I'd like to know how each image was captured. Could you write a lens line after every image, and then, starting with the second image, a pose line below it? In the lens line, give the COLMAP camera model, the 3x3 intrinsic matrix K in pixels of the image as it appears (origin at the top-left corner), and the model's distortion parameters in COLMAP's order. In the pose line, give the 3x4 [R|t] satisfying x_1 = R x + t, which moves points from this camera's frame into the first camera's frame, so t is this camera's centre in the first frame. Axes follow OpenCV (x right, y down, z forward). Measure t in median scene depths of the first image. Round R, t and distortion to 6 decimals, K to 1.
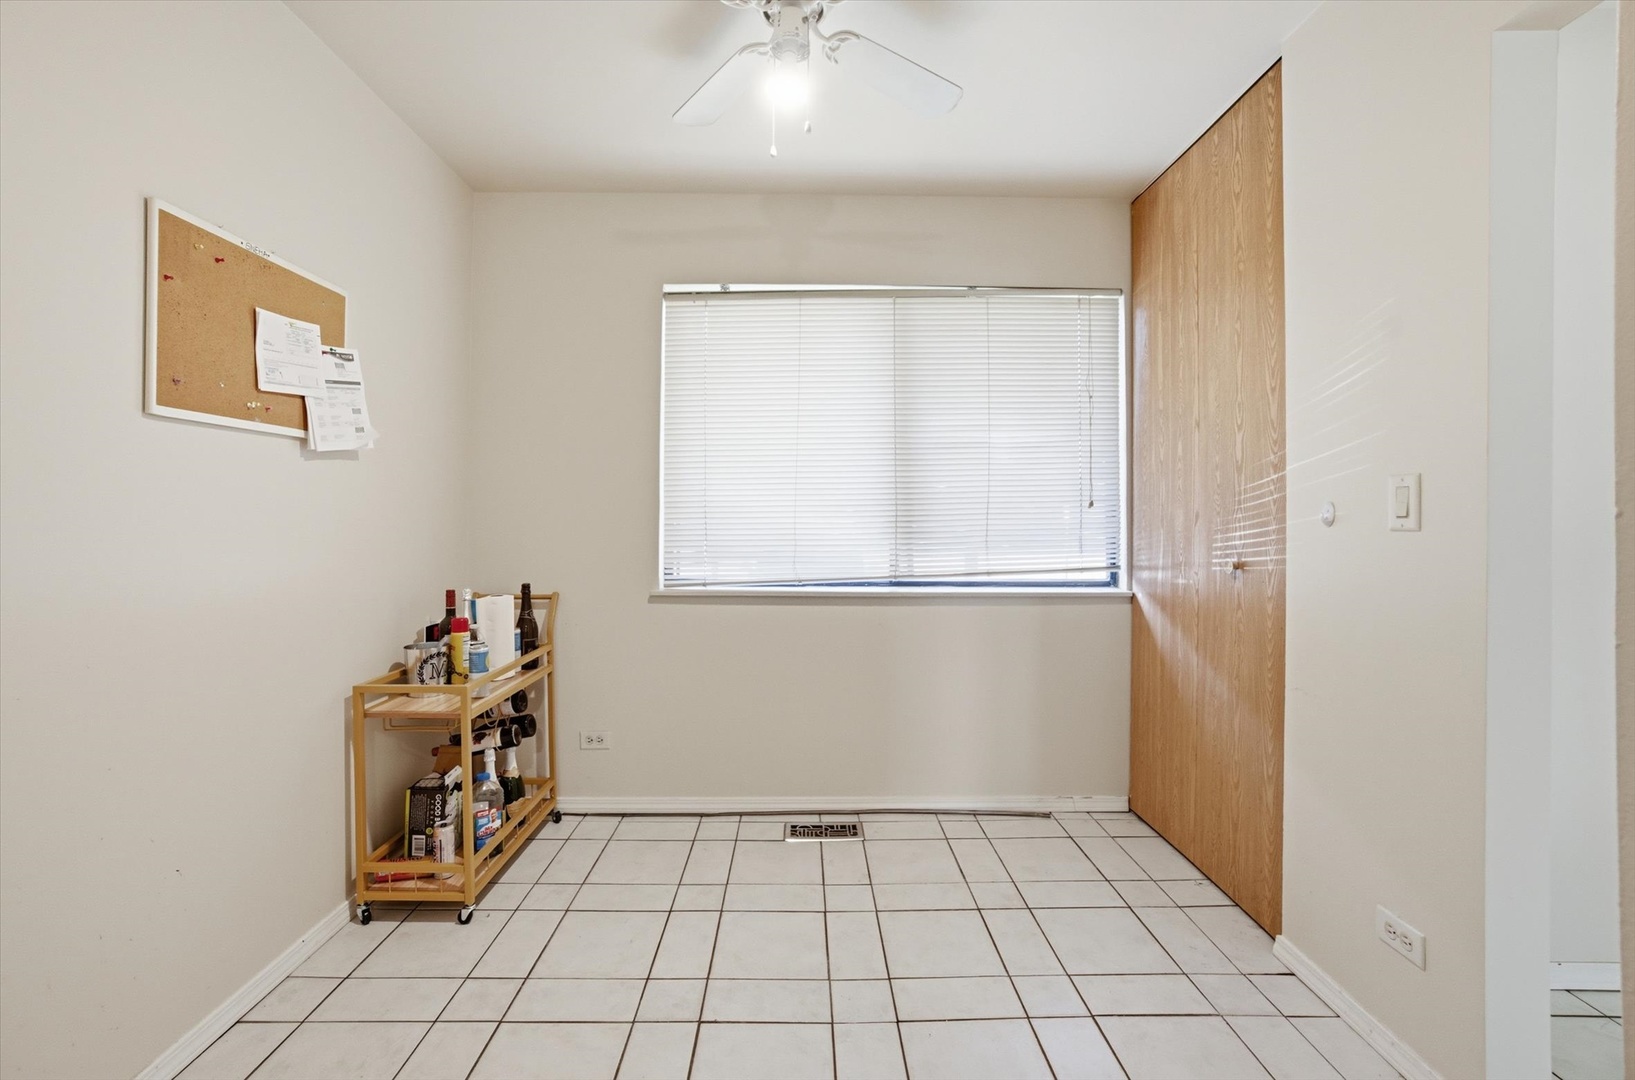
lens RADIAL K [[694.5, 0, 812.6], [0, 694.5, 521.6], [0, 0, 1]] dist [-0.036260, 0.000750]
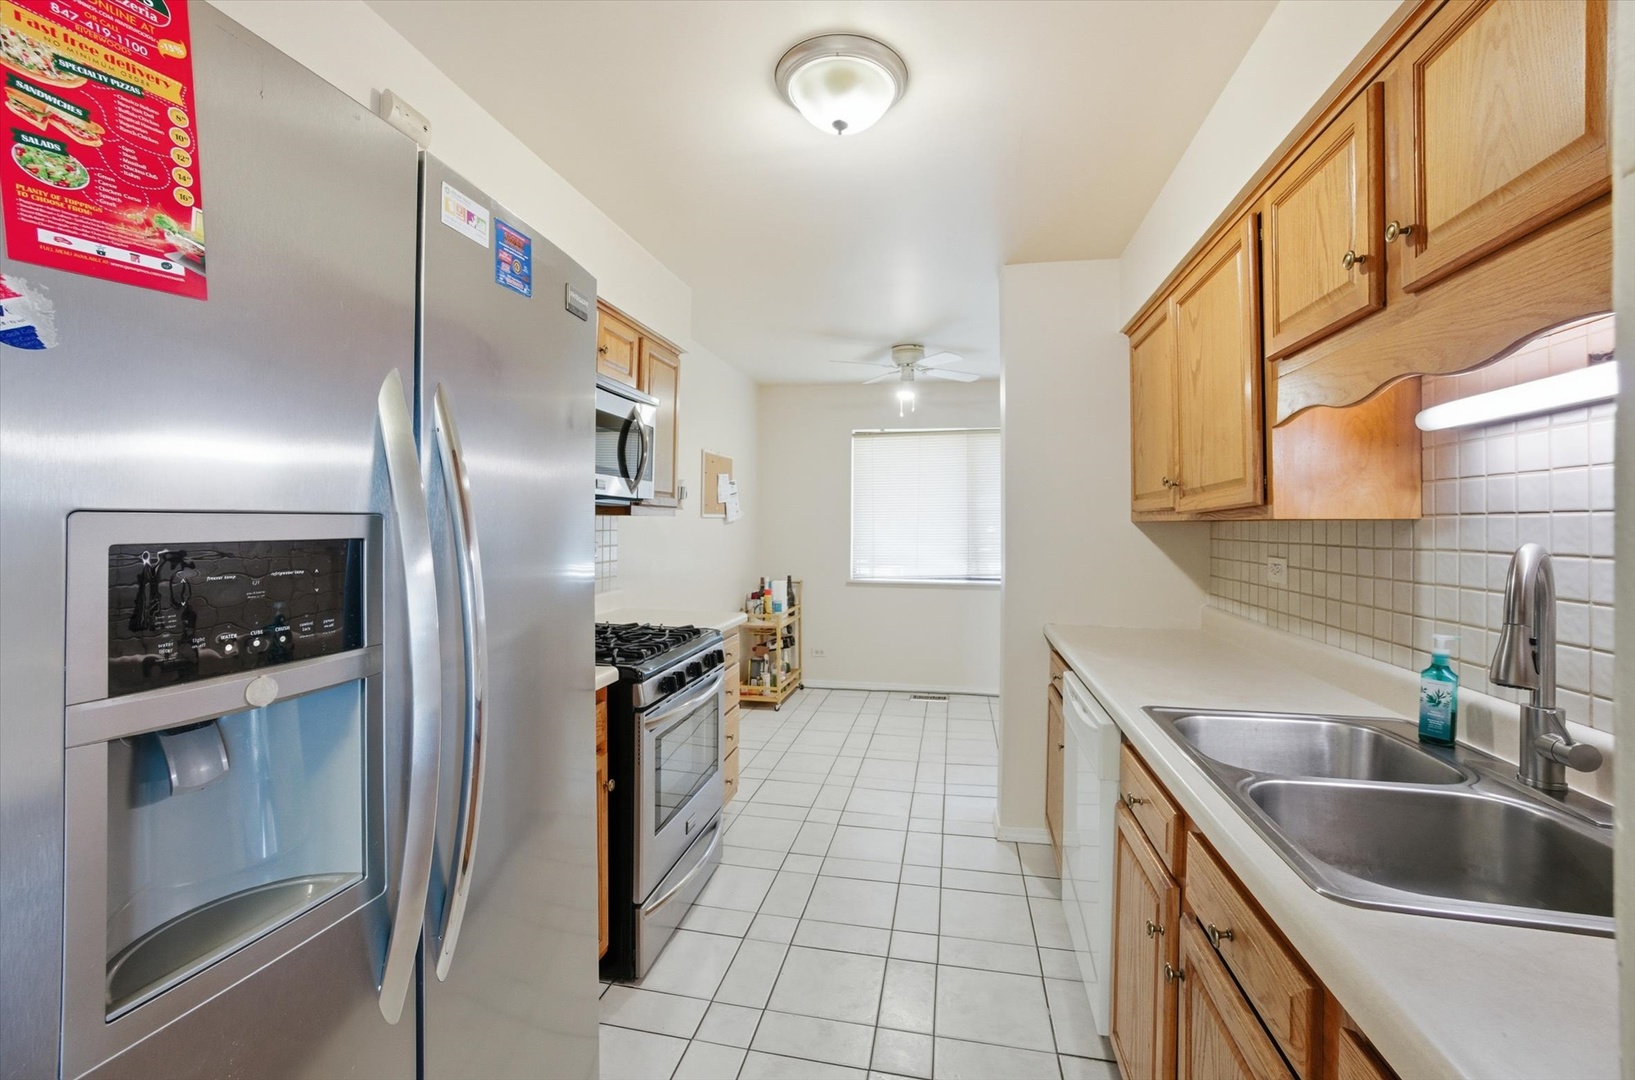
lens RADIAL K [[694.5, 0, 812.6], [0, 694.5, 521.6], [0, 0, 1]] dist [-0.036260, 0.000750]
pose [[0.975480, 0.001888, -0.220078, 0.139026], [-0.004120, 0.999945, -0.009684, -0.062086], [0.220048, 0.010353, 0.975434, -1.186169]]
